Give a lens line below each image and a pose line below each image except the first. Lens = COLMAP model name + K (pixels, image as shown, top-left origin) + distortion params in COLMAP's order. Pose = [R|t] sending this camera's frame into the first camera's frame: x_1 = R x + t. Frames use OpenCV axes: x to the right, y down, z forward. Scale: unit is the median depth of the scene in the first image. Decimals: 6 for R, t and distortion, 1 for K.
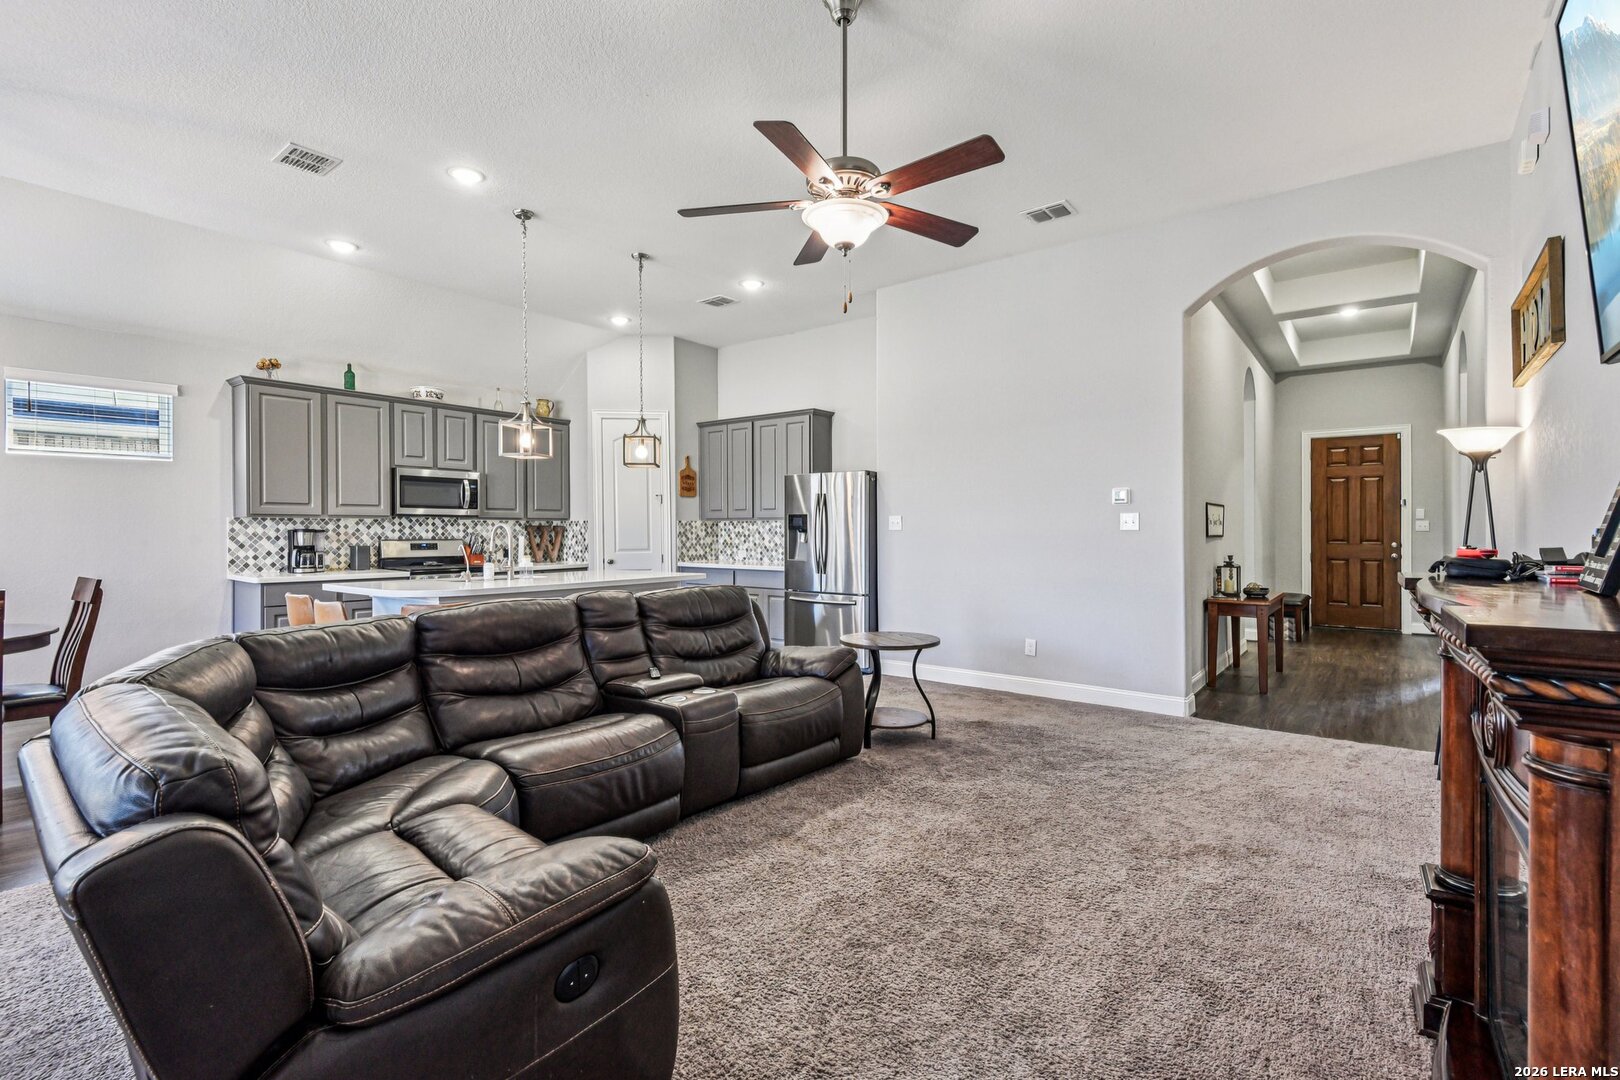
lens RADIAL K [[751.3, 0, 805.4], [0, 751.3, 533.3], [0, 0, 1]] dist [0.027139, -0.002930]
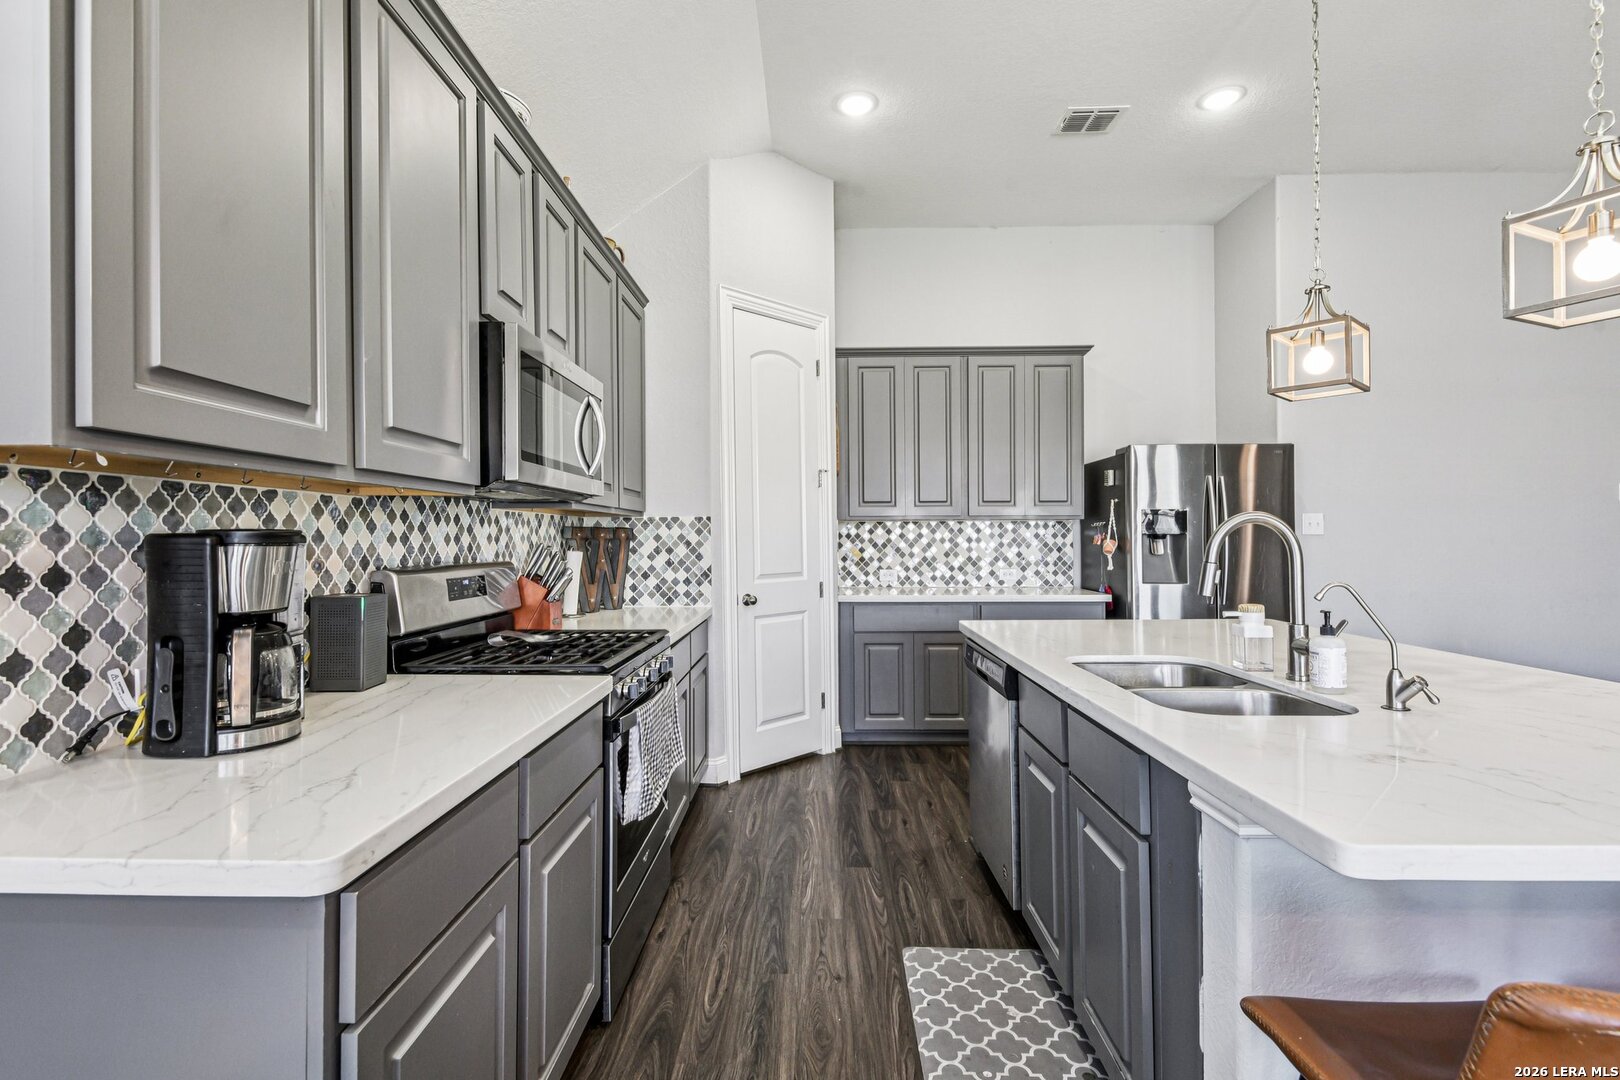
lens RADIAL K [[751.3, 0, 806.1], [0, 751.3, 535.9], [0, 0, 1]] dist [0.027139, -0.002930]
pose [[0.797496, 0.002453, 0.603320, -0.591892], [0.000462, 0.999989, -0.004677, -0.002882], [-0.603325, 0.004008, 0.797486, 0.661390]]
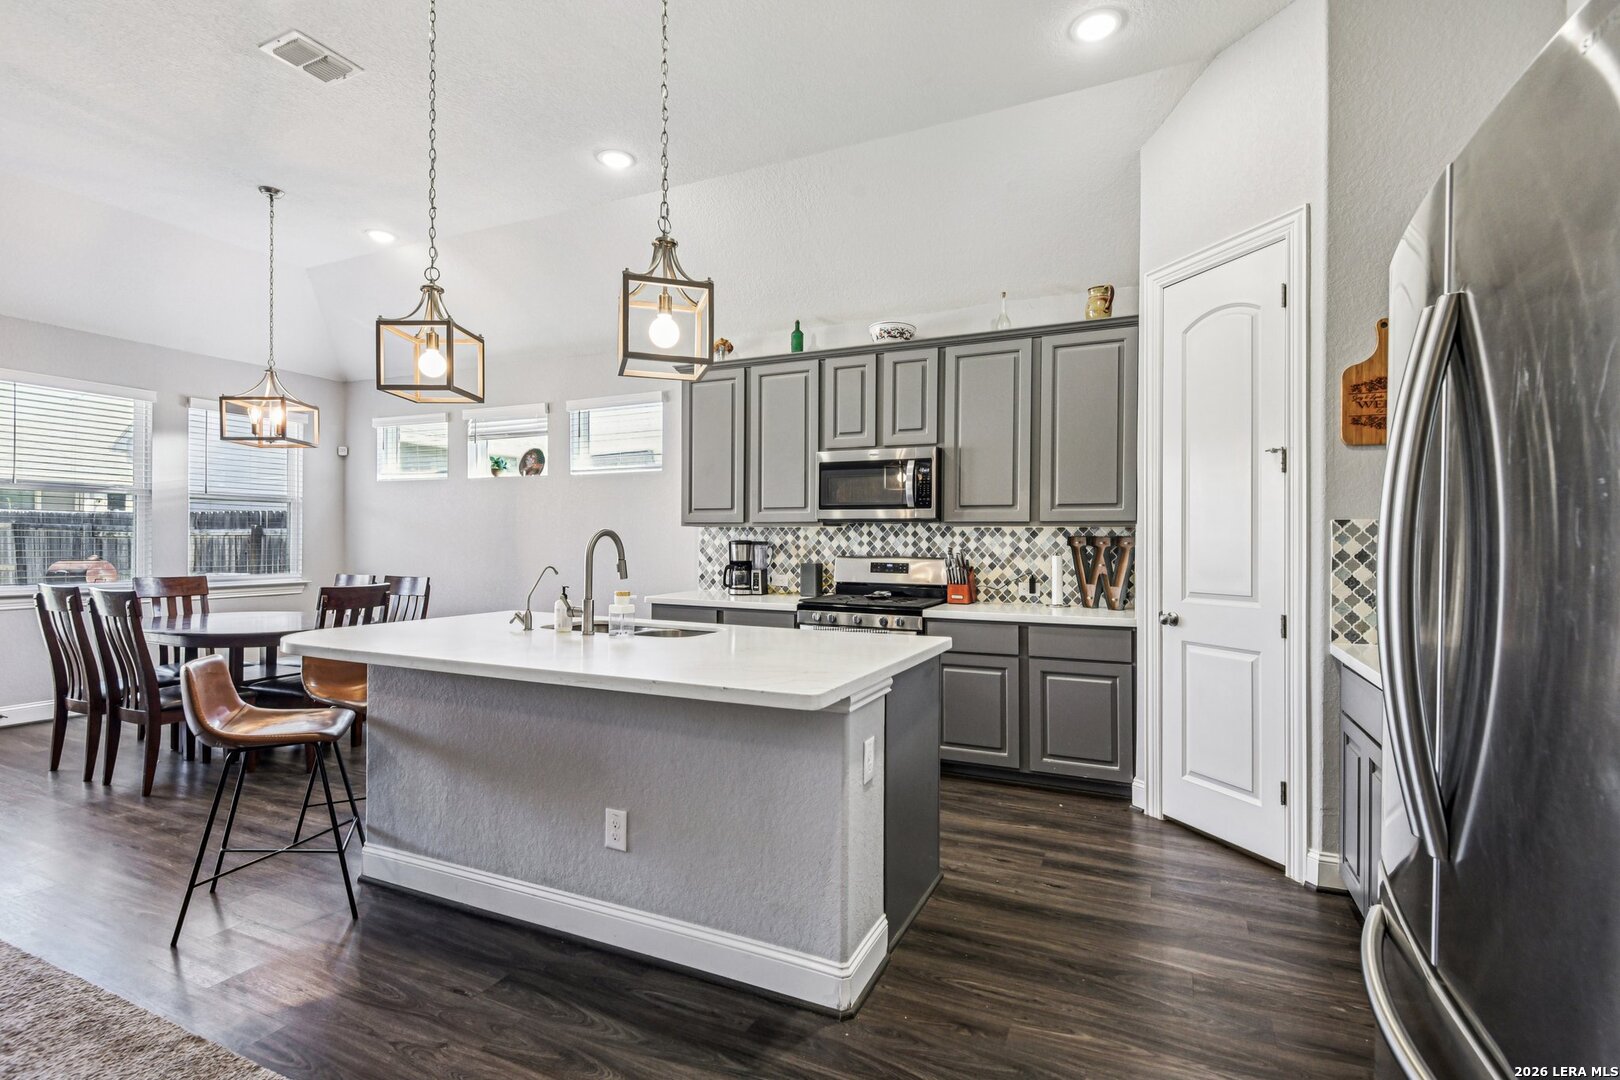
lens RADIAL K [[770.9, 0, 802.6], [0, 770.9, 546.5], [0, 0, 1]] dist [0.023665, 0.000117]
pose [[0.210518, 0.010529, -0.977533, 0.138533], [-0.010391, 0.999910, 0.008532, -0.006137], [0.977535, 0.008361, 0.210608, 0.795365]]
